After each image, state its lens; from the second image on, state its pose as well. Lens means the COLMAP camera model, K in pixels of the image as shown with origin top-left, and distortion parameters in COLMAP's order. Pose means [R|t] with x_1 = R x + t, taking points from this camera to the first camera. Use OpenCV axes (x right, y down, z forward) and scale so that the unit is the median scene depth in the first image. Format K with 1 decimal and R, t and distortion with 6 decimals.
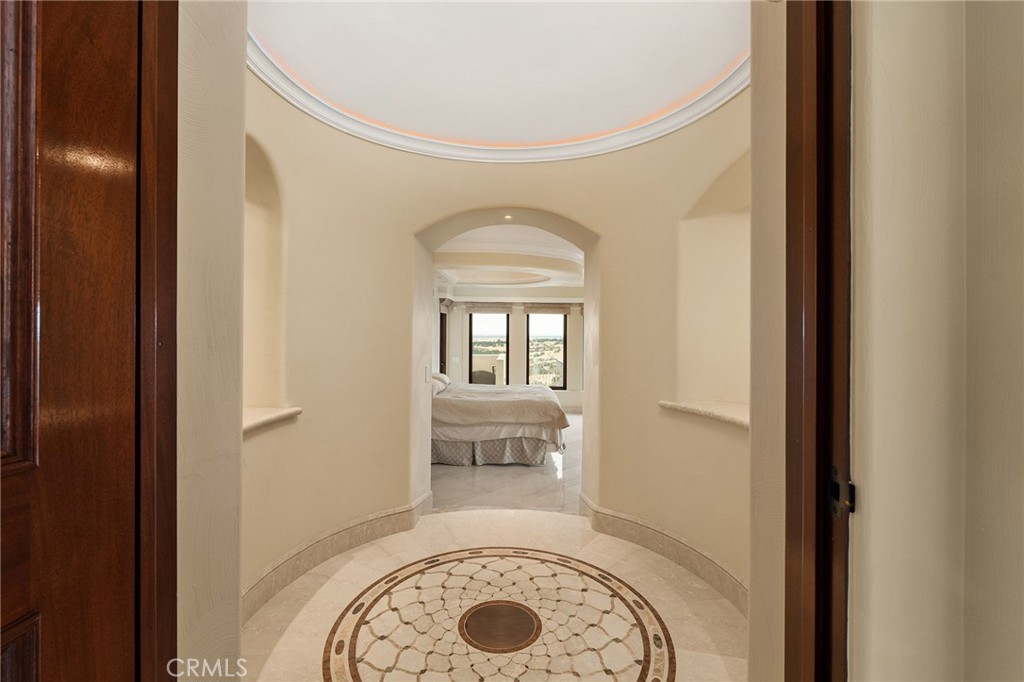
lens RADIAL K [[469.2, 0, 511.3], [0, 469.2, 338.0], [0, 0, 1]] dist [0.000018, 0.000000]
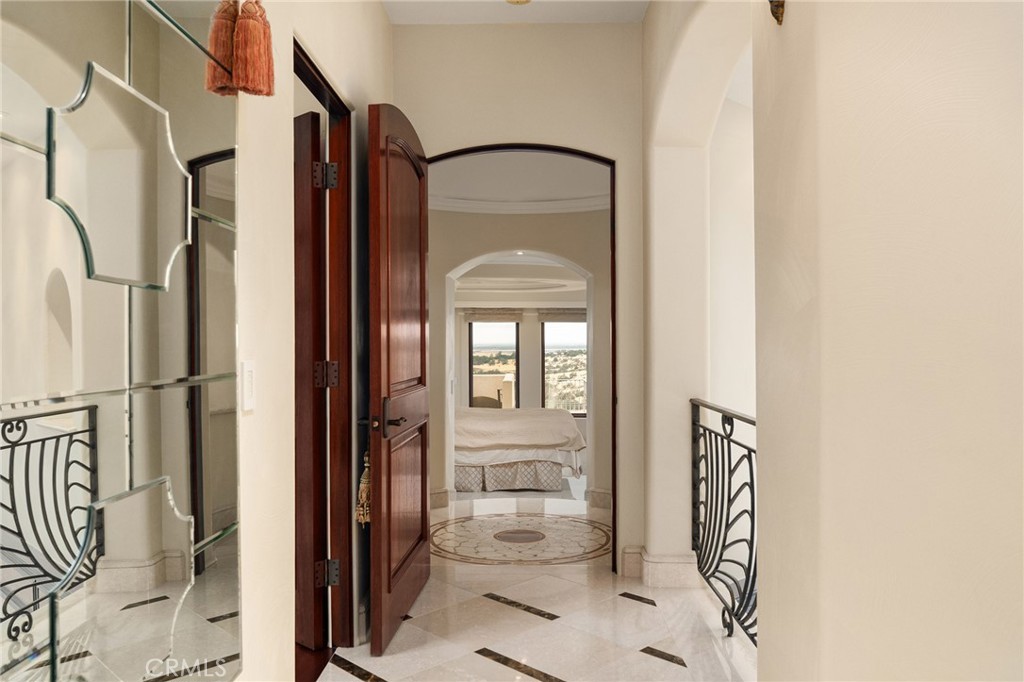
lens RADIAL K [[802.9, 0, 513.4], [0, 802.9, 344.1], [0, 0, 1]] dist [-0.000296, -0.000010]
pose [[0.999898, -0.011104, -0.009001, -0.002409], [0.011041, 0.999914, -0.007027, -0.004964], [0.009078, 0.006927, 0.999935, -0.350027]]
